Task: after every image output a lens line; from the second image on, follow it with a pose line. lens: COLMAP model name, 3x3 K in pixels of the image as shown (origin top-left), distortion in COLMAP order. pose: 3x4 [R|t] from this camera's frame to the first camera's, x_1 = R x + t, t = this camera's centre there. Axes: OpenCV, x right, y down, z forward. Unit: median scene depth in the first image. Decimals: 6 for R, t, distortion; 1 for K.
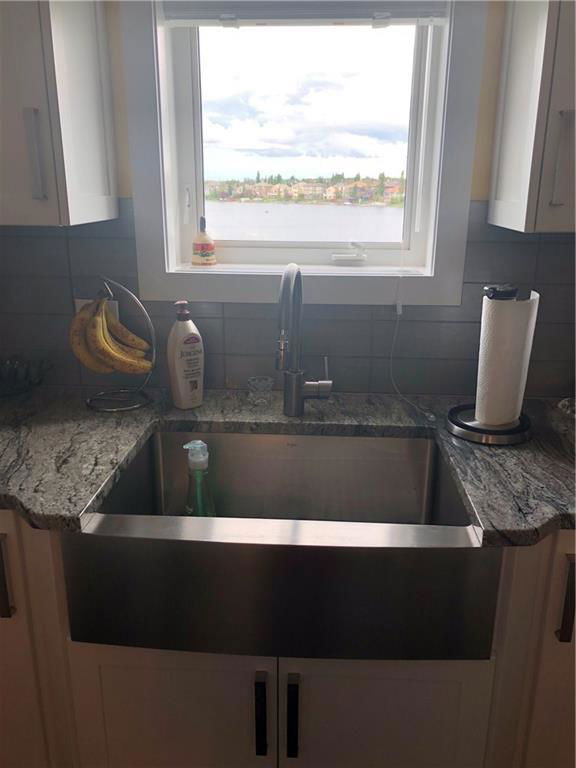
lens RADIAL K [[642.1, 0, 289.8], [0, 642.1, 381.5], [0, 0, 1]] dist [0.024756, -0.014177]
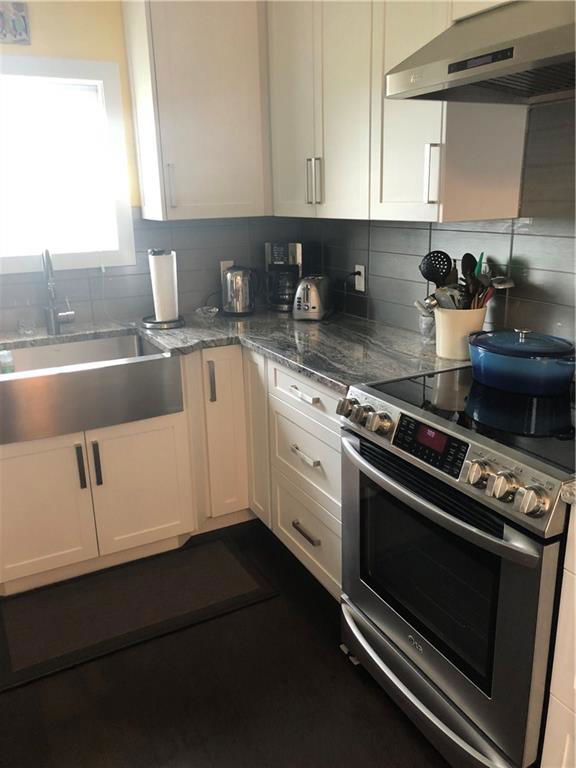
lens RADIAL K [[642.1, 0, 286.6], [0, 642.1, 382.0], [0, 0, 1]] dist [0.024756, -0.014177]
pose [[0.863374, -0.170200, 0.474992, -0.320694], [0.181675, 0.983111, 0.022049, 0.272310], [-0.470722, 0.067258, 0.879714, -0.858127]]
